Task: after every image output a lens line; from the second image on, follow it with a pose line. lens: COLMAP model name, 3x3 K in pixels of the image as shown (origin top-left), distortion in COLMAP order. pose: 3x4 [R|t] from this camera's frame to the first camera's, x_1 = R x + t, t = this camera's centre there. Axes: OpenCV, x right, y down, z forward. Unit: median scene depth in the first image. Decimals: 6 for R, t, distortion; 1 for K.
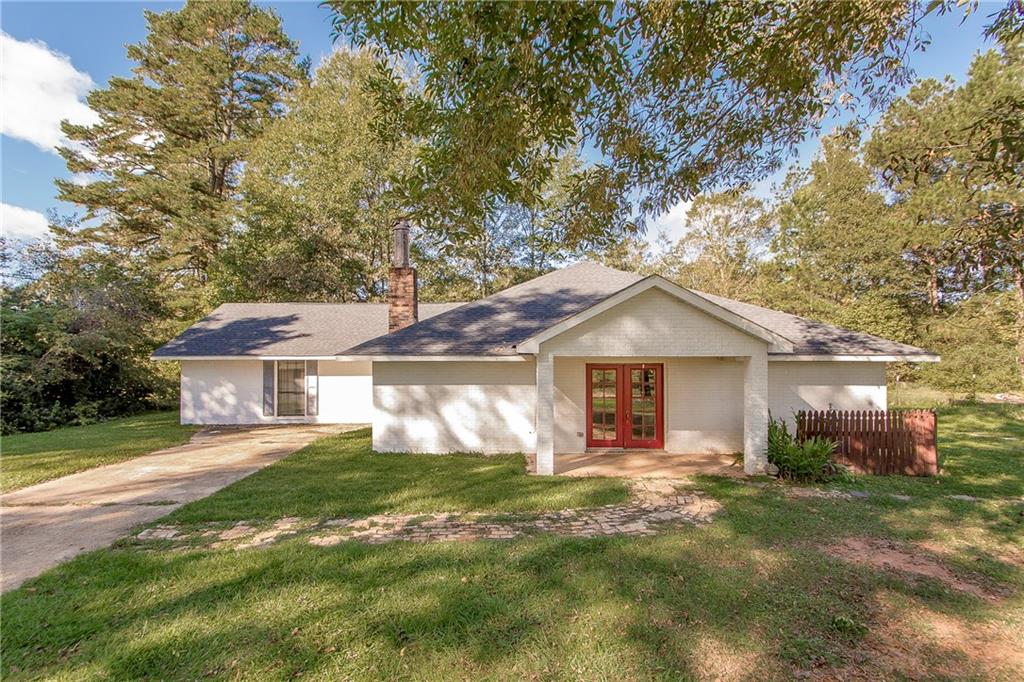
lens RADIAL K [[479.2, 0, 512.0], [0, 479.2, 341.0], [0, 0, 1]] dist [0.031625, -0.000283]
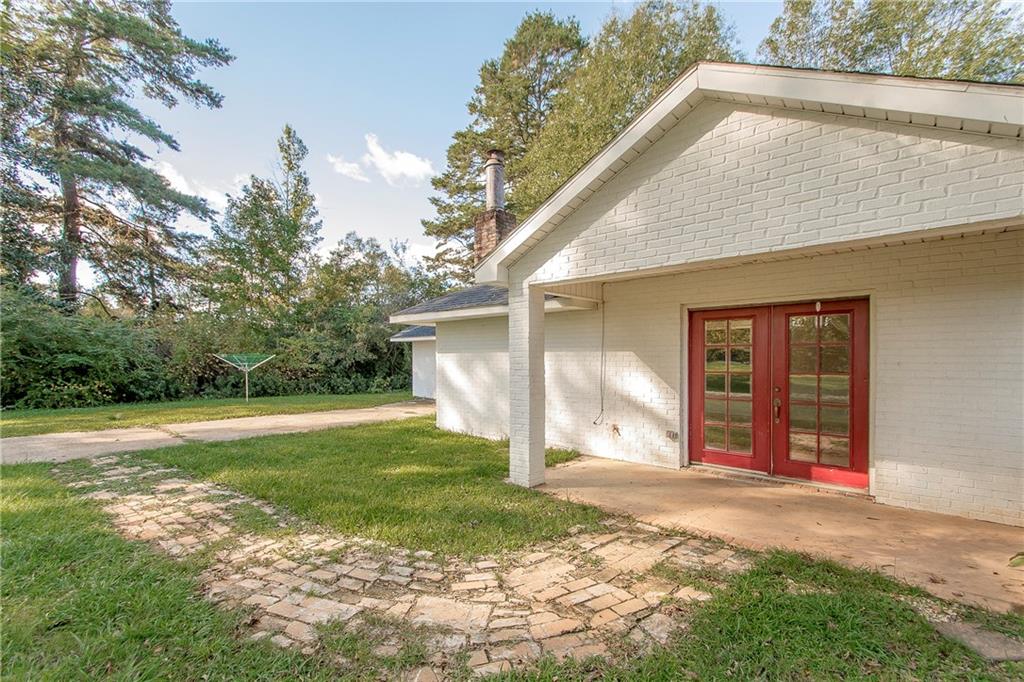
lens RADIAL K [[471.5, 0, 509.9], [0, 471.5, 366.5], [0, 0, 1]] dist [0.035627, -0.000090]
pose [[0.735305, 0.010685, -0.677652, 0.447061], [0.016532, 0.999295, 0.033695, 0.108398], [0.677535, -0.035978, 0.734610, 0.549614]]
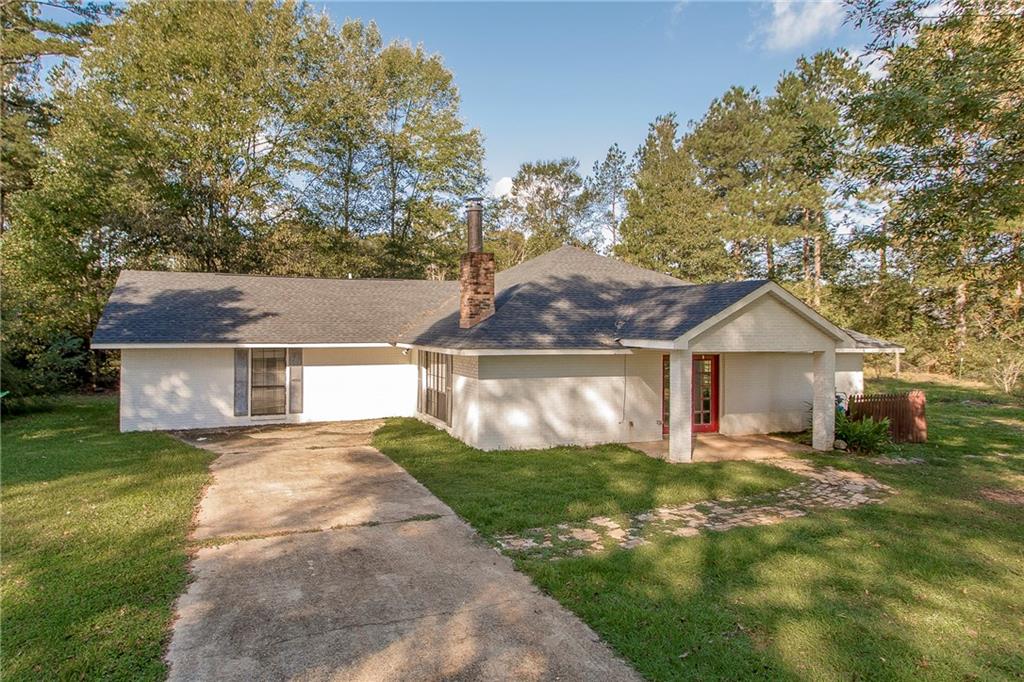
lens RADIAL K [[550.3, 0, 460.5], [0, 550.3, 321.5], [0, 0, 1]] dist [0.049376, -0.027589]
pose [[0.944094, 0.012983, 0.329422, -0.798476], [-0.019353, 0.999684, 0.016066, -0.044919], [-0.329109, -0.021543, 0.944046, -0.003309]]
